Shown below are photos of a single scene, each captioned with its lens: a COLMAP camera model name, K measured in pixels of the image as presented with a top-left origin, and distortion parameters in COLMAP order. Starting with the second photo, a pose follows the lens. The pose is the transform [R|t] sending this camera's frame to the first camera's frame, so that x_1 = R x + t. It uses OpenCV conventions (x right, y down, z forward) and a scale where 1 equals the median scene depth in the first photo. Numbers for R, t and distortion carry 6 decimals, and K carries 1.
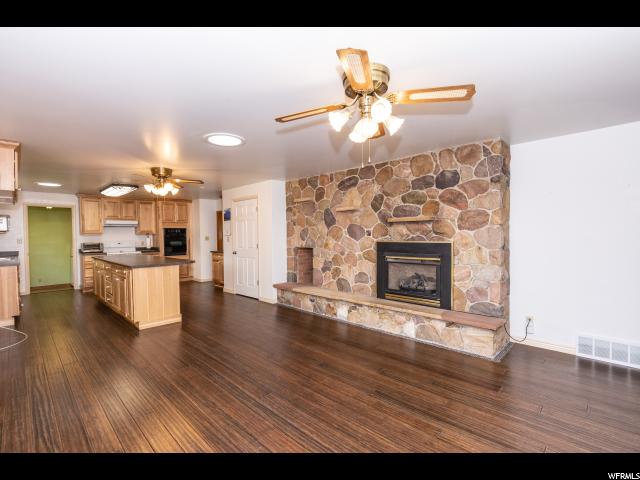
lens RADIAL K [[310.6, 0, 320.0], [0, 310.6, 239.1], [0, 0, 1]] dist [0.001015, -0.000627]
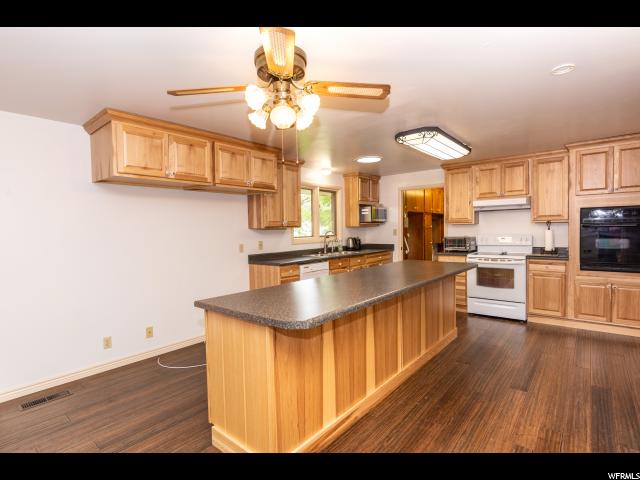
lens RADIAL K [[333.2, 0, 316.9], [0, 333.2, 241.8], [0, 0, 1]] dist [0.001550, 0.000018]
pose [[0.090769, 0.048397, -0.994695, -0.060020], [0.003471, 0.998797, 0.048913, -0.012833], [0.995866, -0.007892, 0.090492, 0.617809]]
